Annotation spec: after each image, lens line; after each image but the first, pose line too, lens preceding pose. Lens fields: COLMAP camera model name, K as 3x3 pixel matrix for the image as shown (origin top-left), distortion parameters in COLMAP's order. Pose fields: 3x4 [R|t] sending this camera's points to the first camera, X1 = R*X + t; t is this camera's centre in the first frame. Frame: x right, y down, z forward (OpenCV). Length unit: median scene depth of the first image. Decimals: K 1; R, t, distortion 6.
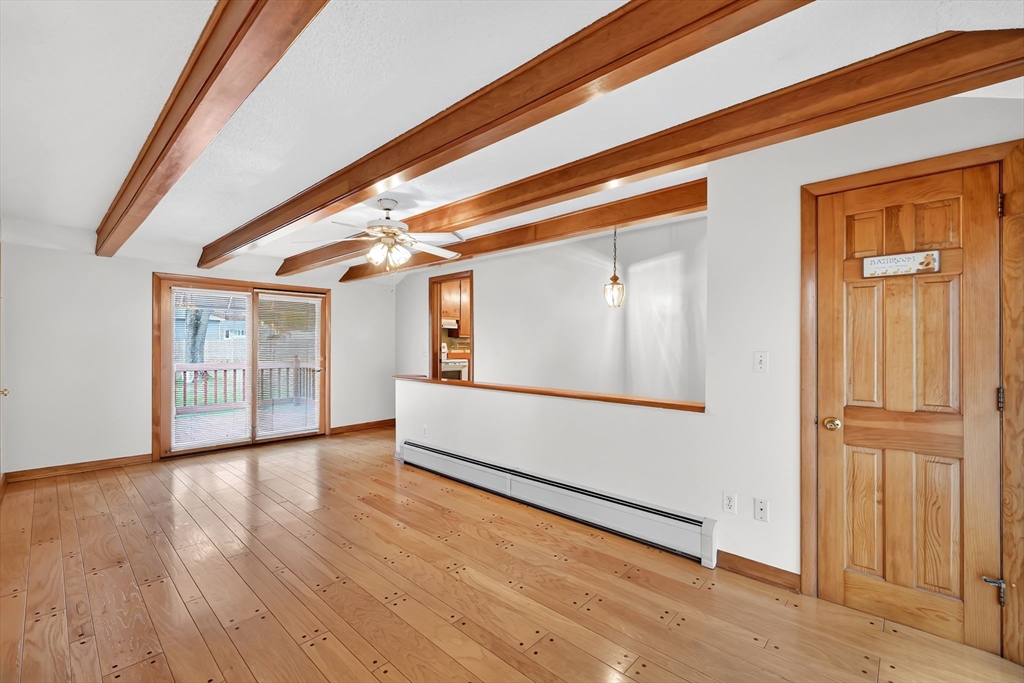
lens RADIAL K [[429.6, 0, 524.9], [0, 429.6, 347.5], [0, 0, 1]] dist [0.000015, -0.000060]
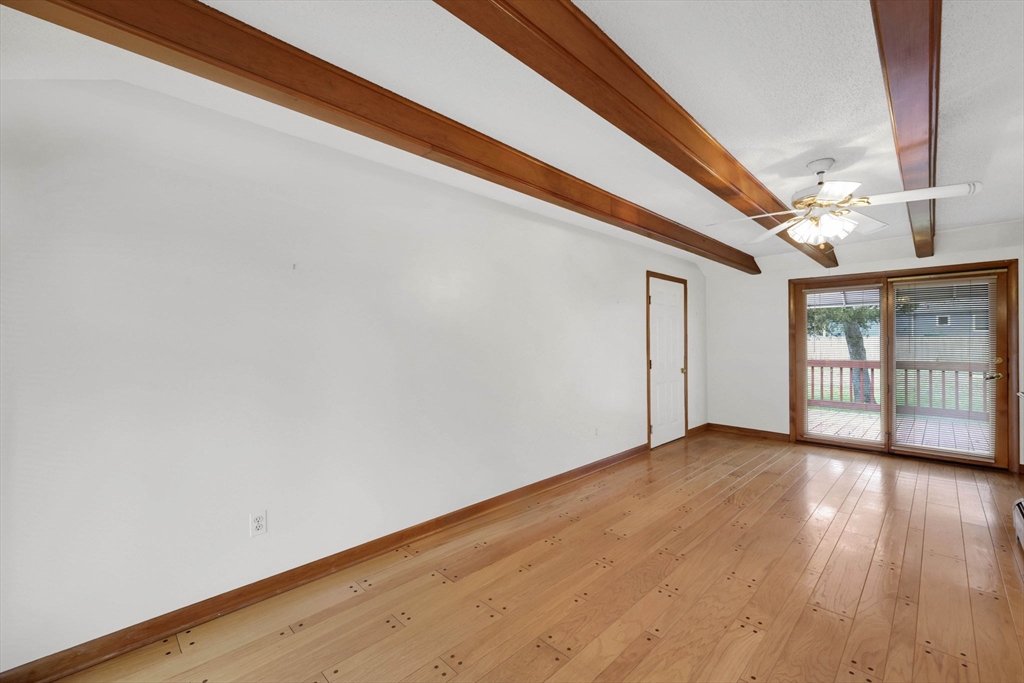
lens RADIAL K [[429.6, 0, 524.9], [0, 429.6, 347.5], [0, 0, 1]] dist [0.000015, -0.000060]
pose [[-0.038225, 0.009582, -0.999223, 0.343032], [-0.001417, 0.999952, 0.009643, -0.002109], [0.999268, 0.001784, -0.038209, 0.326534]]
